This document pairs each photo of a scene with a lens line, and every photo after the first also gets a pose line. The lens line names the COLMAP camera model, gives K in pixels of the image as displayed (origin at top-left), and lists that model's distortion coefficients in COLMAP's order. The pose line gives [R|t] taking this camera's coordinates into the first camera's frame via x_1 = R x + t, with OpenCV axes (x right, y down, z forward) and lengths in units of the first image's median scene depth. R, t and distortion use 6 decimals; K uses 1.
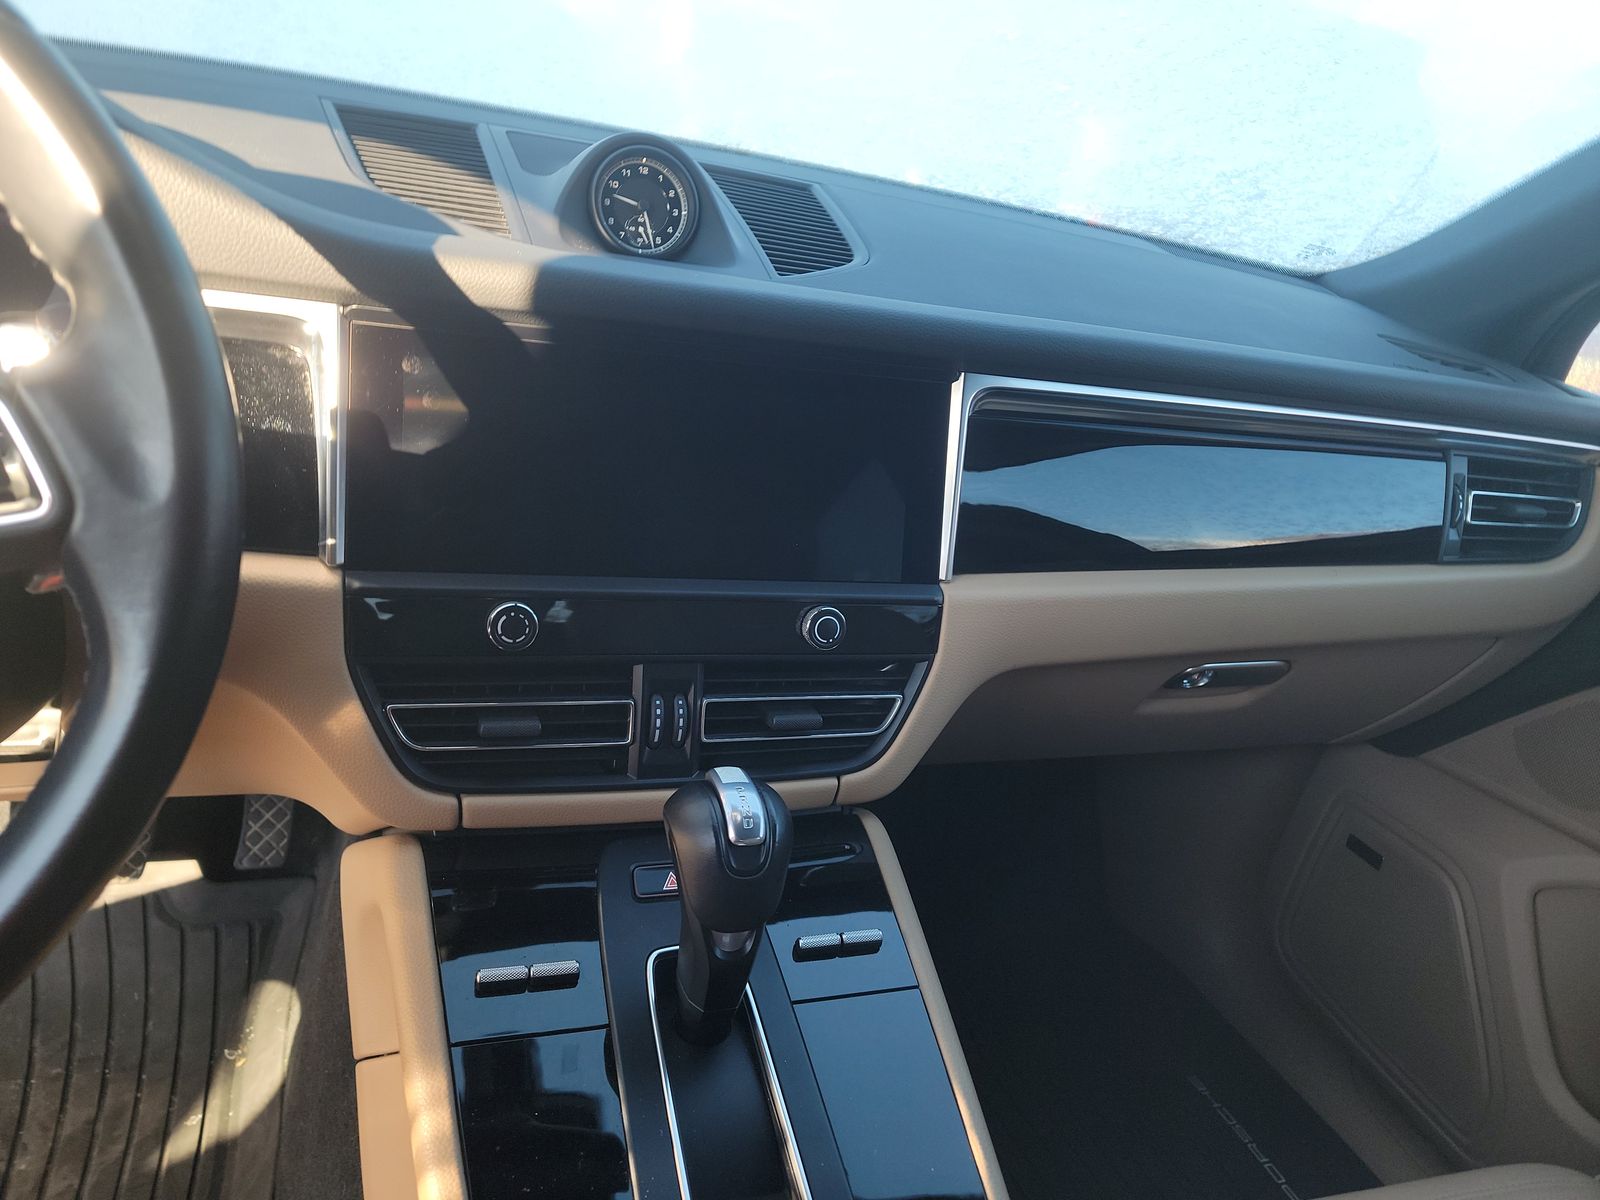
lens RADIAL K [[1102.2, 0, 795.6], [0, 1102.2, 598.7], [0, 0, 1]] dist [0.002269, 0.002299]
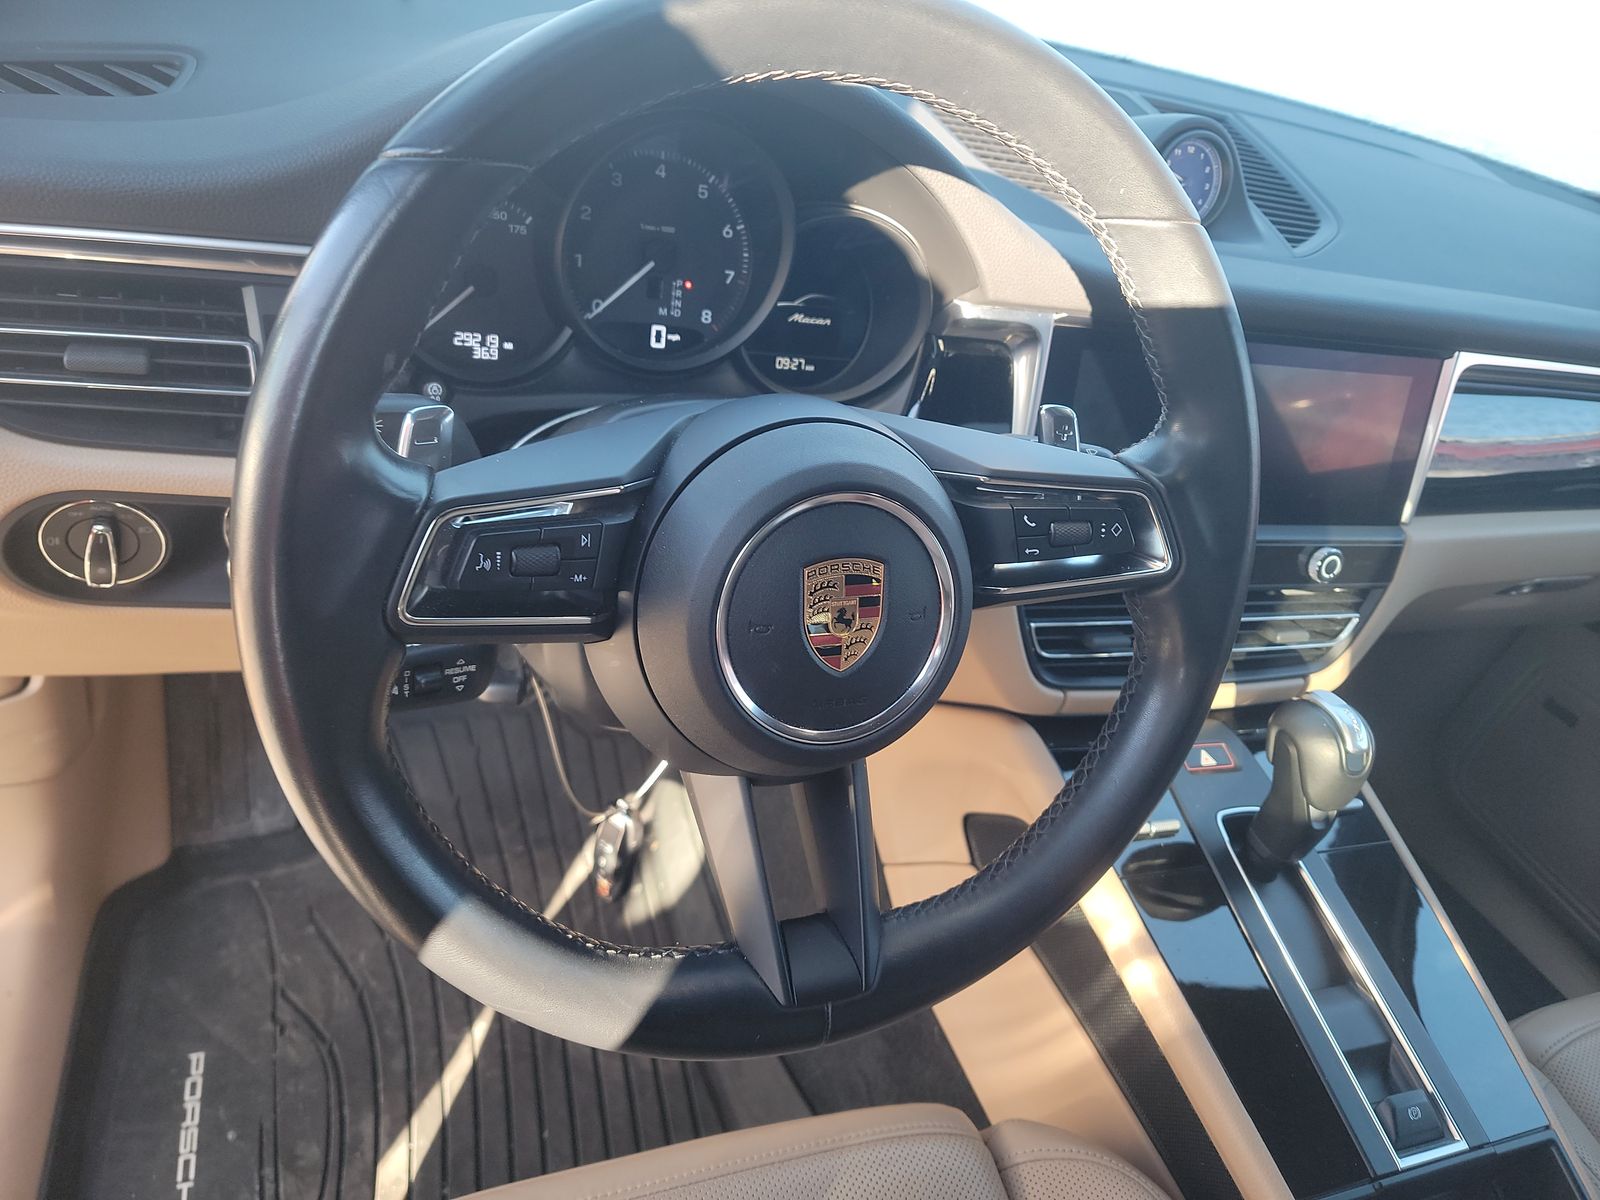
lens RADIAL K [[1102.2, 0, 800.3], [0, 1102.2, 609.9], [0, 0, 1]] dist [0.002269, 0.002299]
pose [[0.998952, 0.045659, 0.003136, -0.529972], [-0.045328, 0.977595, 0.205554, -0.142059], [0.006320, -0.205481, 0.978641, -0.213517]]
